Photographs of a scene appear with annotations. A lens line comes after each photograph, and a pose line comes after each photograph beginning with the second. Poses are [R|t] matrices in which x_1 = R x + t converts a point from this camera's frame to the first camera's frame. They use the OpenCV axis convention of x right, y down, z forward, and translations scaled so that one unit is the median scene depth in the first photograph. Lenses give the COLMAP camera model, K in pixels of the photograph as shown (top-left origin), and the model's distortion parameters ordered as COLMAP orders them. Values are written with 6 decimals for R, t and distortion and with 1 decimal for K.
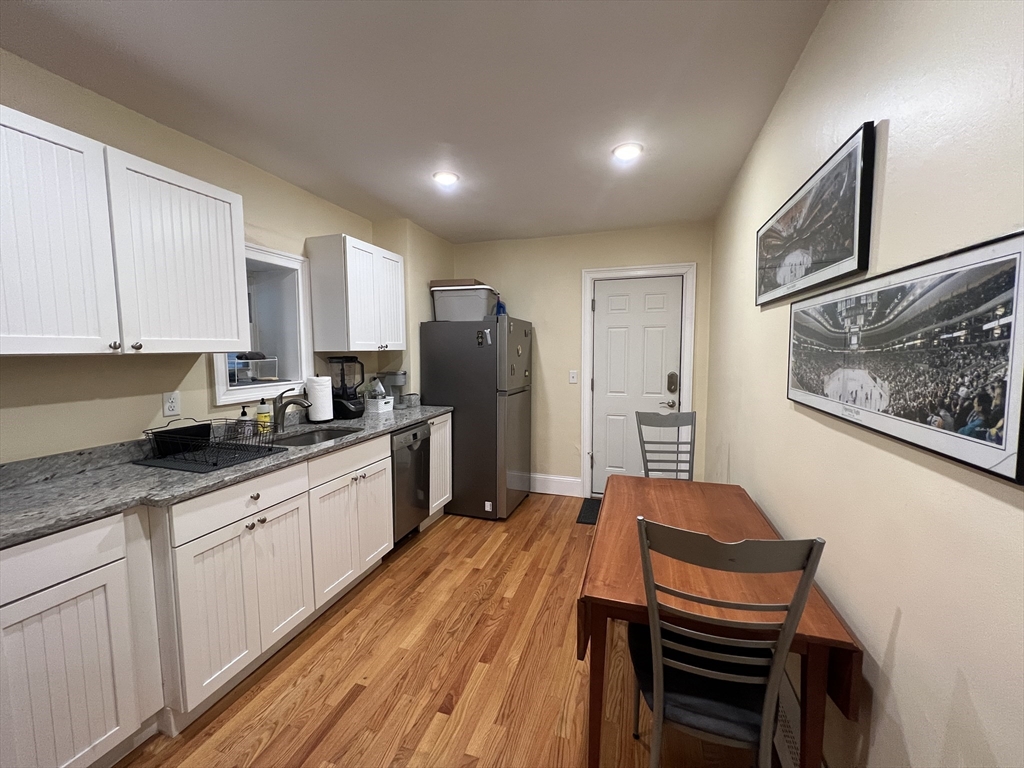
lens RADIAL K [[408.6, 0, 510.8], [0, 408.6, 382.0], [0, 0, 1]] dist [-0.001549, 0.000154]
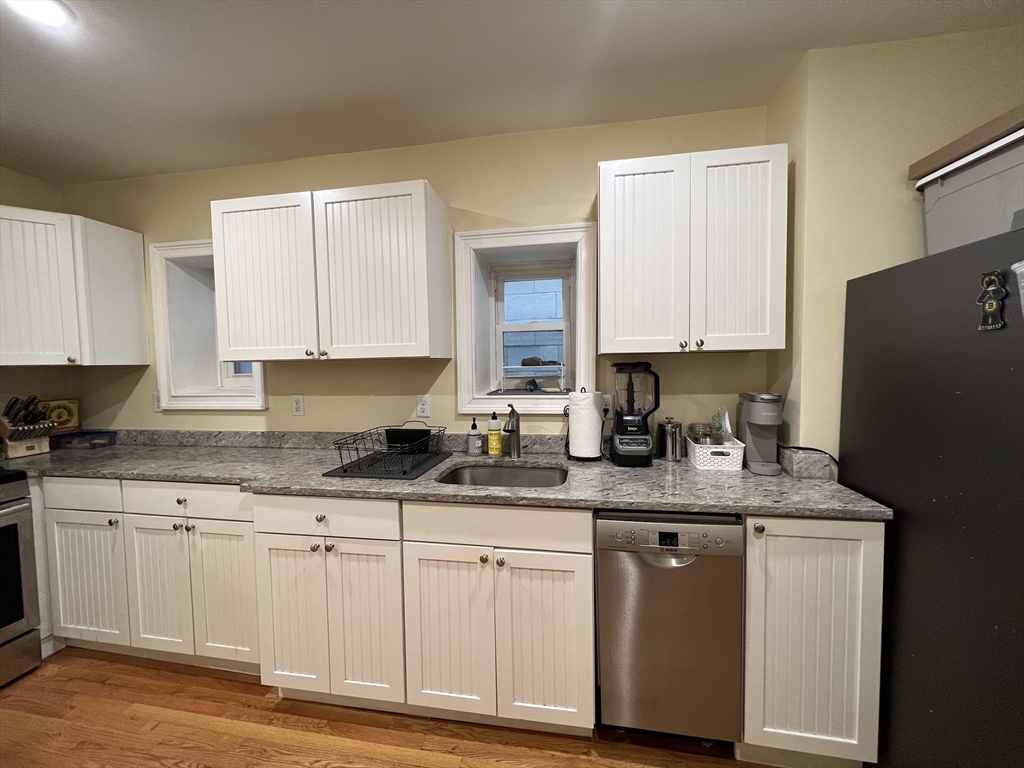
lens RADIAL K [[408.6, 0, 510.8], [0, 408.6, 382.0], [0, 0, 1]] dist [-0.001549, 0.000154]
pose [[0.138385, 0.051508, -0.989038, 0.194630], [-0.064381, 0.997002, 0.042914, -0.052733], [0.988284, 0.057736, 0.141286, 0.811685]]
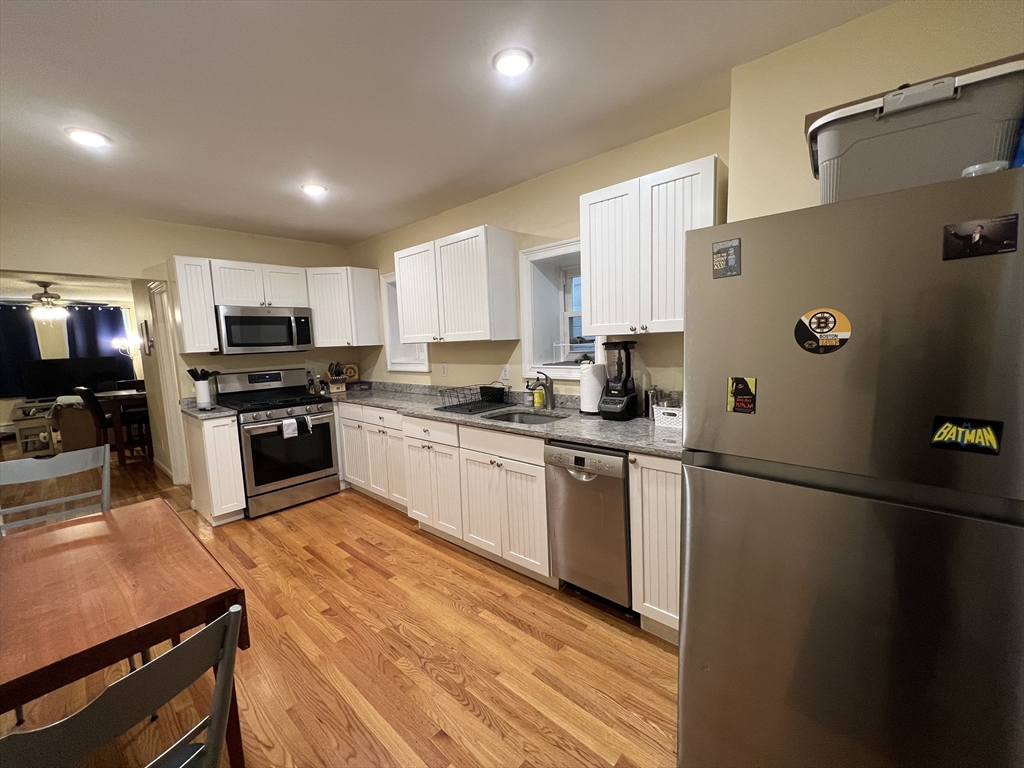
lens RADIAL K [[408.6, 0, 510.8], [0, 408.6, 382.0], [0, 0, 1]] dist [-0.001549, 0.000154]
pose [[-0.399254, 0.115761, -0.909503, 0.454048], [-0.033627, 0.989481, 0.140702, -0.098857], [0.916224, 0.086759, -0.391161, 1.241237]]
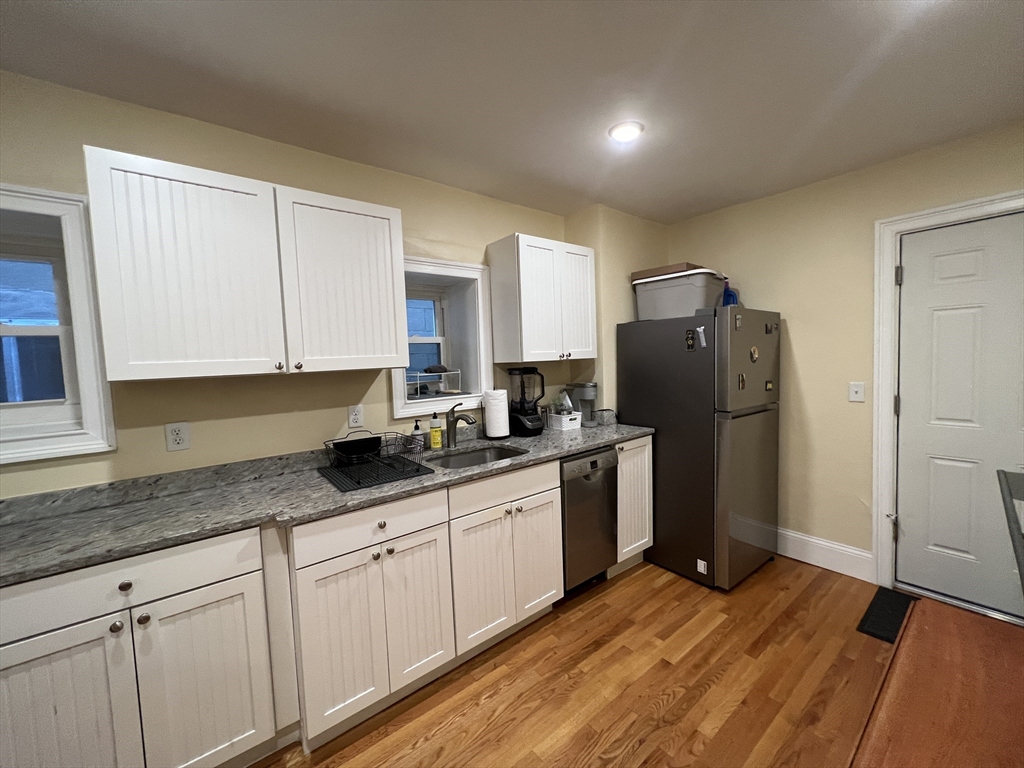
lens RADIAL K [[408.6, 0, 510.8], [0, 408.6, 382.0], [0, 0, 1]] dist [-0.001549, 0.000154]
pose [[0.831767, 0.005019, -0.555102, 0.084651], [-0.010806, 0.999916, -0.007150, -0.025688], [0.555020, 0.011945, 0.831751, 0.246948]]
